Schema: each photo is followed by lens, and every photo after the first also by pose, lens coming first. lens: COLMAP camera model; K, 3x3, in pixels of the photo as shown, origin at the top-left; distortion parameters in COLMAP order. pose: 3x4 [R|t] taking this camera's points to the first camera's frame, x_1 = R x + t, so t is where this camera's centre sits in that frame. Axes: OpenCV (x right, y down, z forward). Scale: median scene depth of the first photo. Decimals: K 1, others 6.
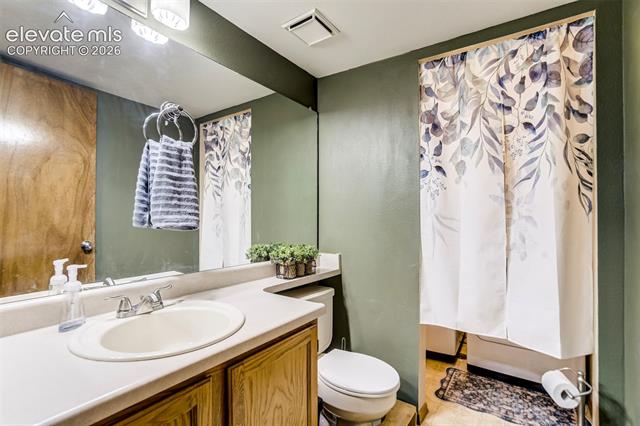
lens RADIAL K [[300.9, 0, 324.8], [0, 300.9, 215.7], [0, 0, 1]] dist [-0.027923, 0.009277]
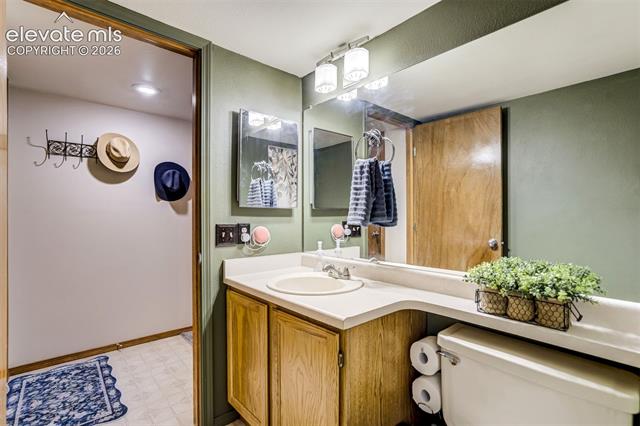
lens RADIAL K [[300.9, 0, 326.9], [0, 300.9, 213.2], [0, 0, 1]] dist [-0.027923, 0.009277]
pose [[-0.230147, -0.014906, -0.973042, 0.853857], [-0.000018, 0.999883, -0.015313, 0.007541], [0.973156, -0.003506, -0.230120, 1.155477]]
